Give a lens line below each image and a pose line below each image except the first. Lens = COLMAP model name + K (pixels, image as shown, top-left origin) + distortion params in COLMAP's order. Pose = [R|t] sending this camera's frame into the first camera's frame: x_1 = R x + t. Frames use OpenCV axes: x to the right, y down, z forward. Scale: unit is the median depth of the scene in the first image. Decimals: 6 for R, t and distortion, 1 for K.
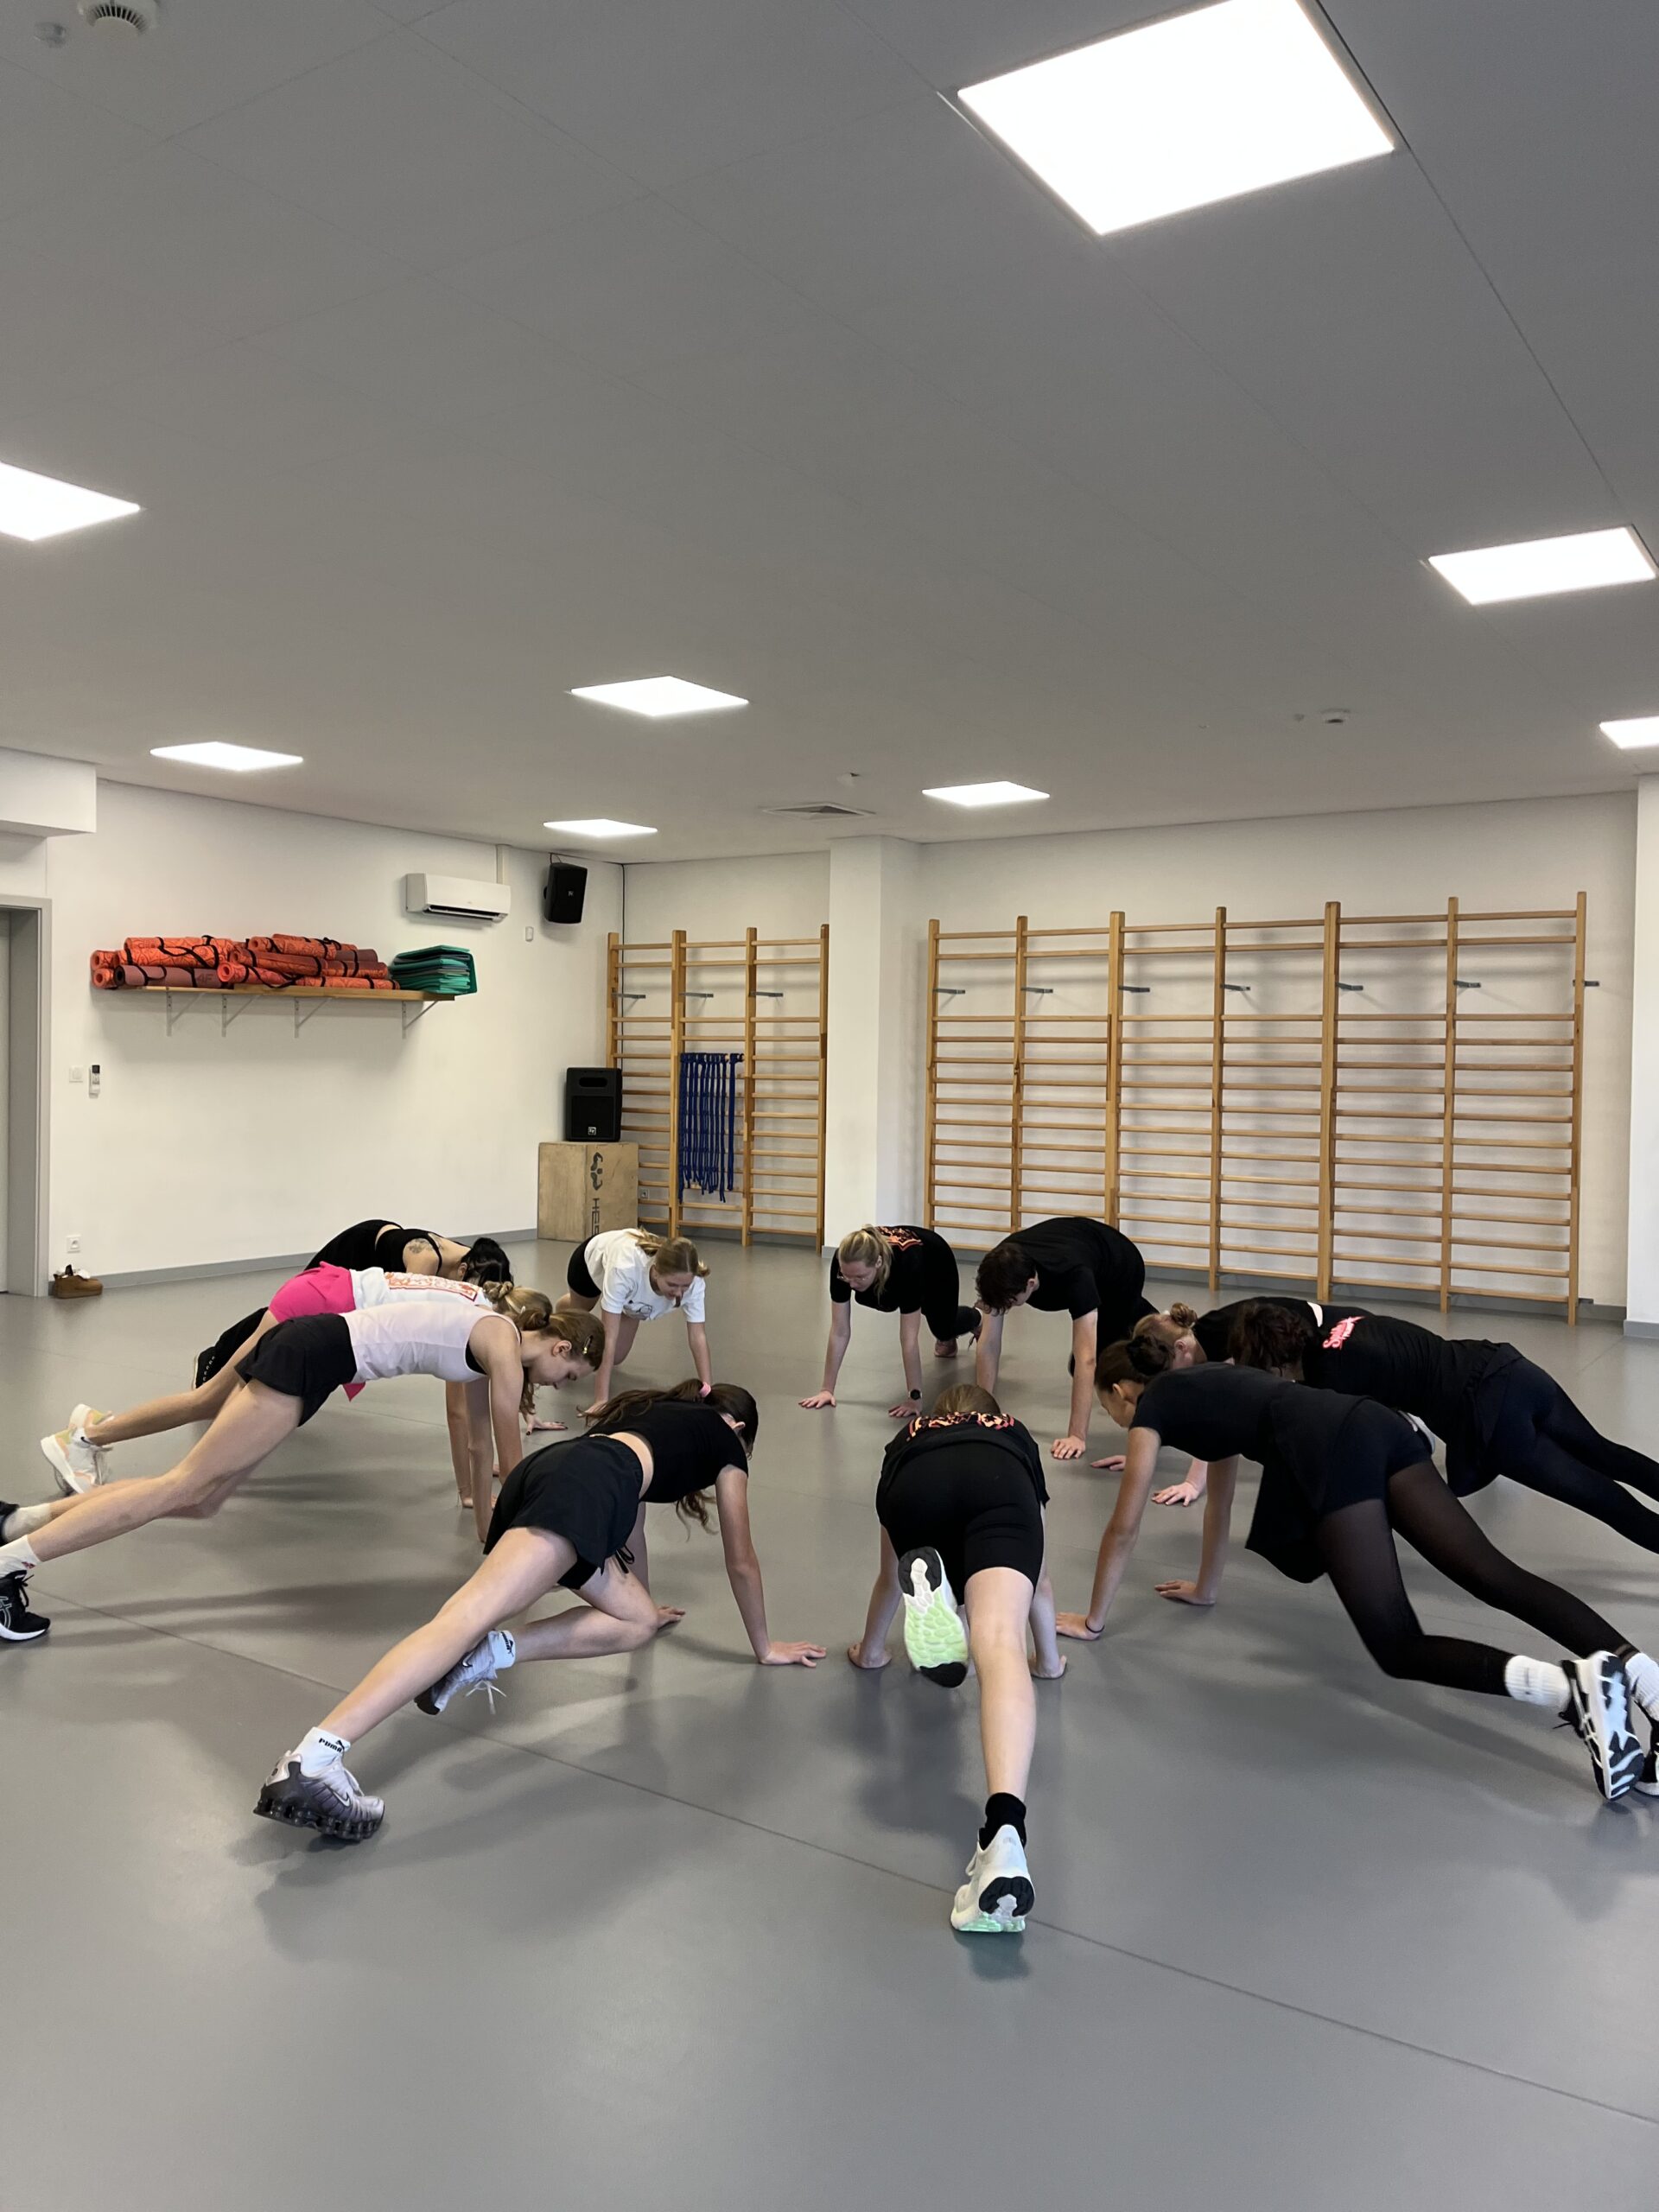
lens RADIAL K [[1690.2, 0, 832.9], [0, 1690.2, 1105.5], [0, 0, 1]] dist [0.031341, -0.018448]
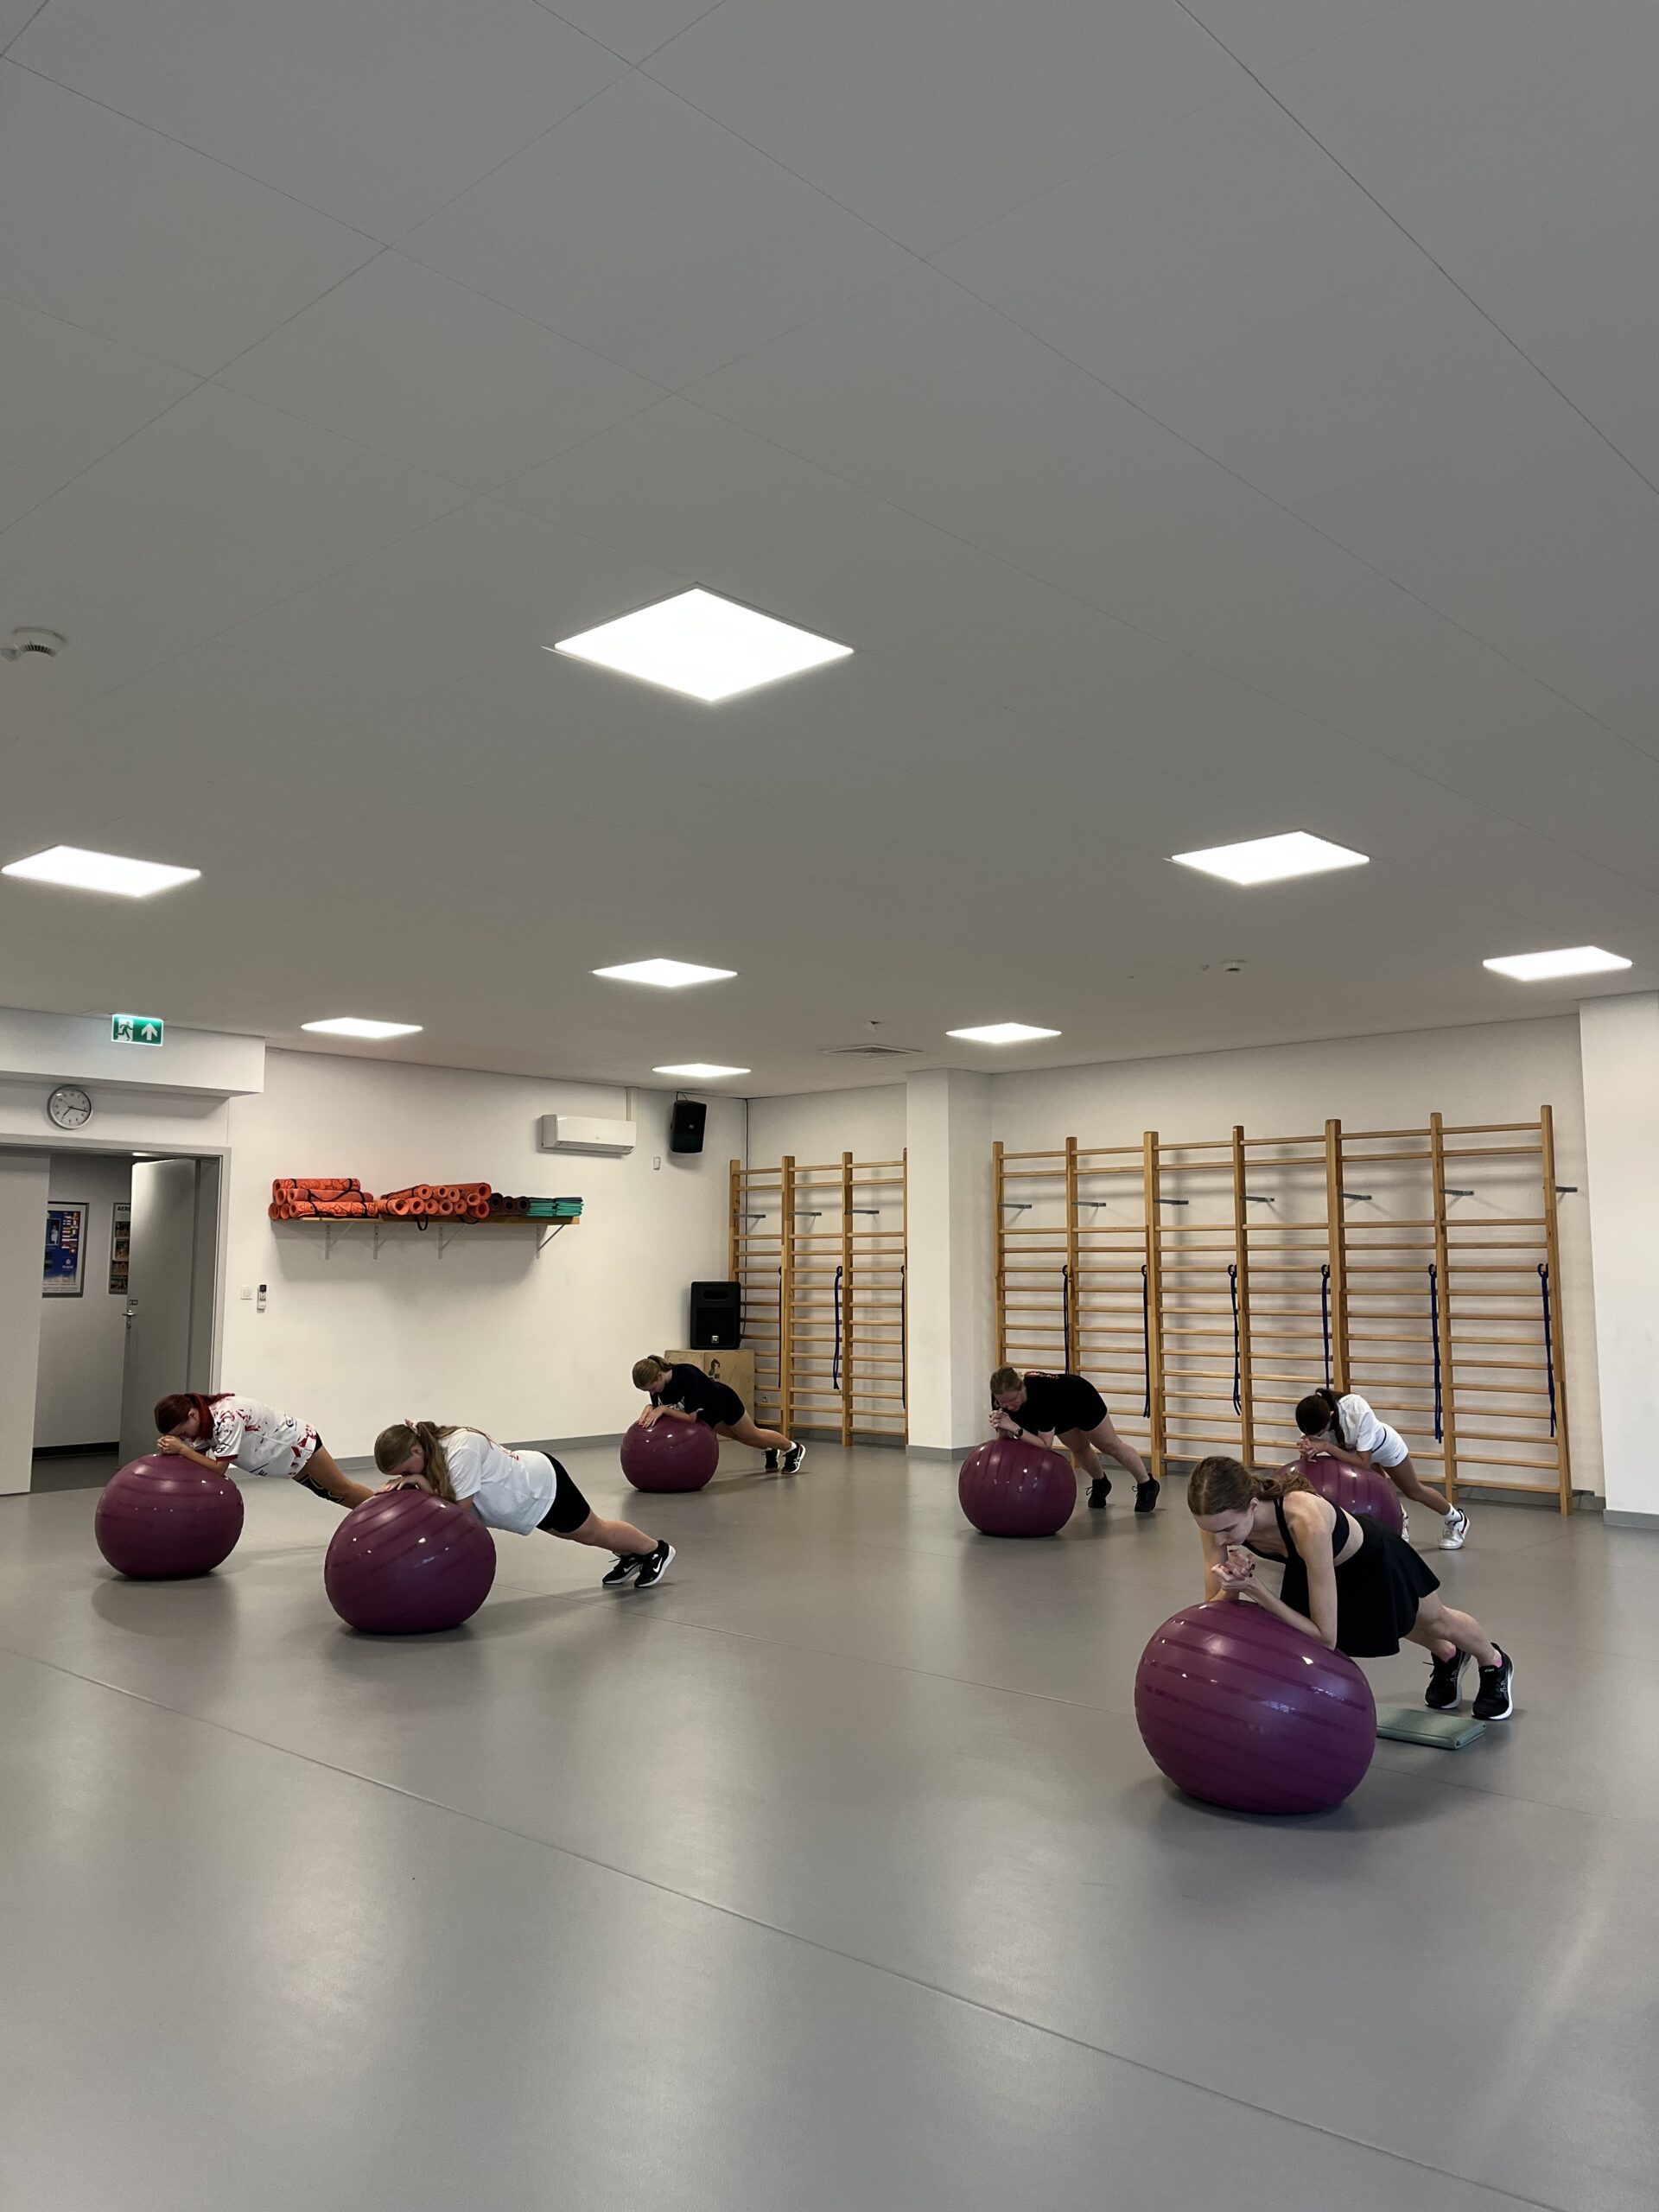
lens RADIAL K [[1690.2, 0, 892.1], [0, 1690.2, 1078.5], [0, 0, 1]] dist [0.031341, -0.018448]
pose [[0.989858, -0.031151, -0.138601, 0.153558], [0.011296, 0.989832, -0.141792, 0.005206], [0.141609, 0.138789, 0.980145, -0.105905]]
